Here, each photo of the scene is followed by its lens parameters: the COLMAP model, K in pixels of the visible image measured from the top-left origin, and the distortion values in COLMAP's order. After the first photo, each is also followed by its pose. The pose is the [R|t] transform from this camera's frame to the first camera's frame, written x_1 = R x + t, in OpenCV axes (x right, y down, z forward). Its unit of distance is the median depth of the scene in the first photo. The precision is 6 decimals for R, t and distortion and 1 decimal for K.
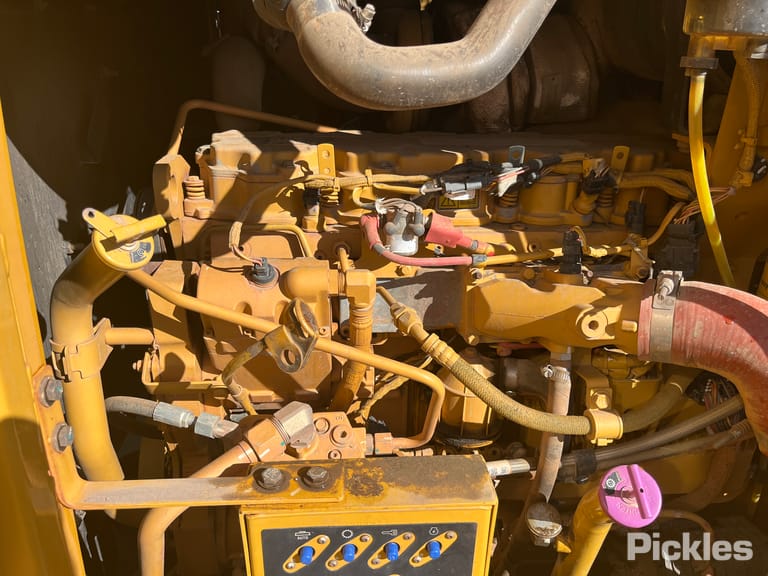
lens RADIAL K [[585.0, 0, 384.3], [0, 585.0, 292.2], [0, 0, 1]] dist [0.062754, -0.100040]
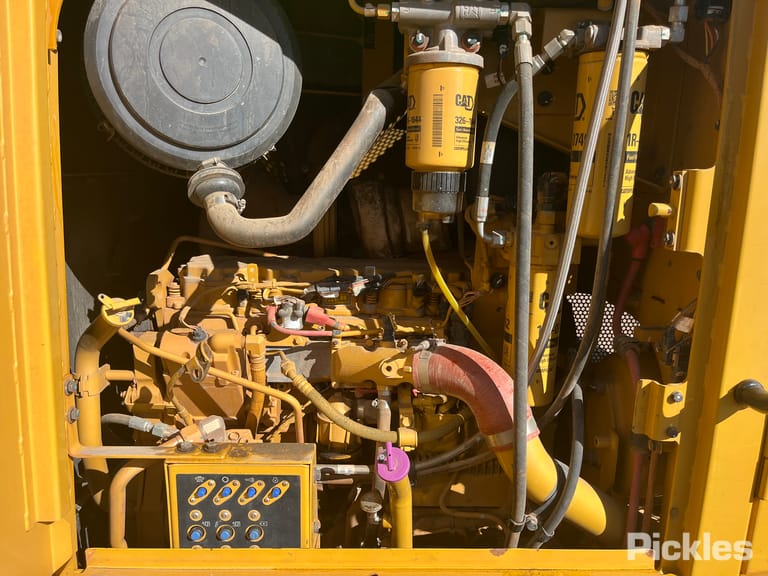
lens RADIAL K [[585.0, 0, 384.3], [0, 585.0, 292.2], [0, 0, 1]] dist [0.062754, -0.100040]
pose [[0.998861, 0.012475, -0.046053, 0.373749], [-0.021508, 0.979313, -0.201207, 0.160606], [0.042590, 0.201969, 0.978466, -0.623092]]
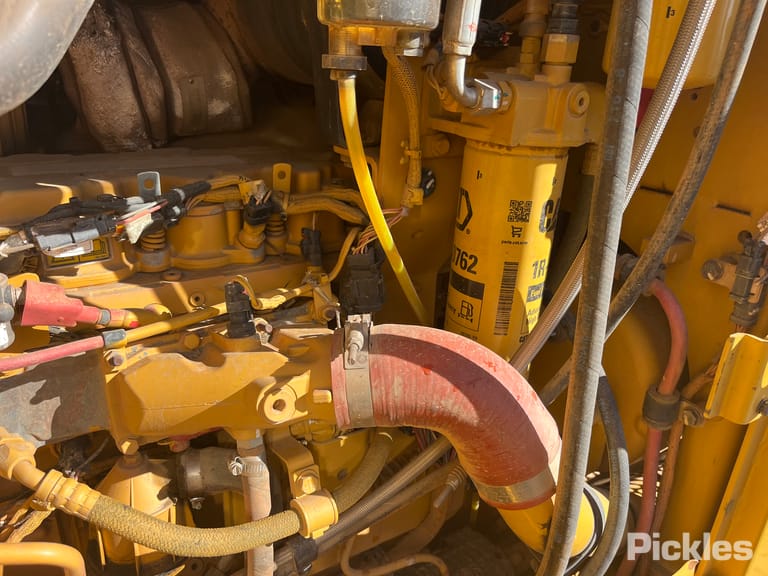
lens RADIAL K [[585.2, 0, 379.8], [0, 585.2, 294.6], [0, 0, 1]] dist [0.036369, -0.065058]
pose [[0.877225, -0.163247, 0.451471, 0.134188], [0.162324, 0.985882, 0.041082, -0.086099], [-0.451804, 0.037247, 0.891340, 0.231282]]
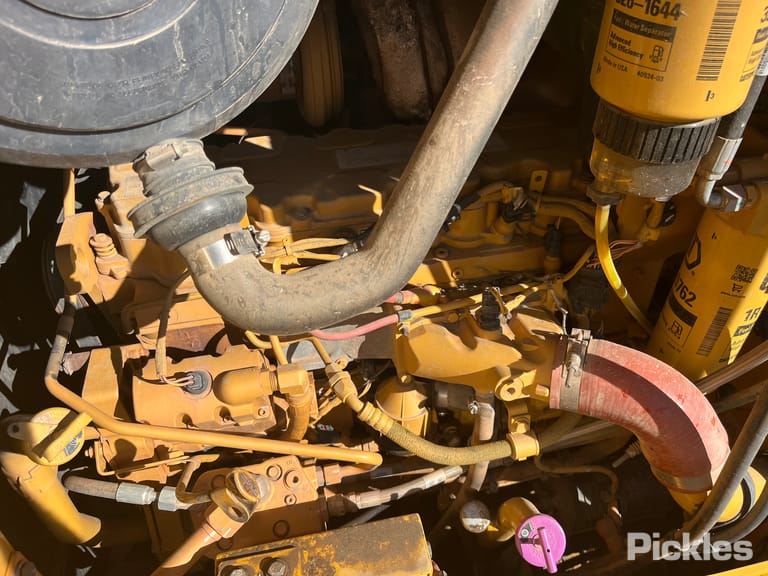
lens RADIAL K [[589.6, 0, 385.8], [0, 589.6, 287.4], [0, 0, 1]] dist [0.039257, -0.065559]
pose [[0.990791, -0.112775, 0.074934, 0.056940], [0.084016, 0.946053, 0.312930, -0.440320], [-0.106183, -0.303753, 0.946816, 0.036055]]
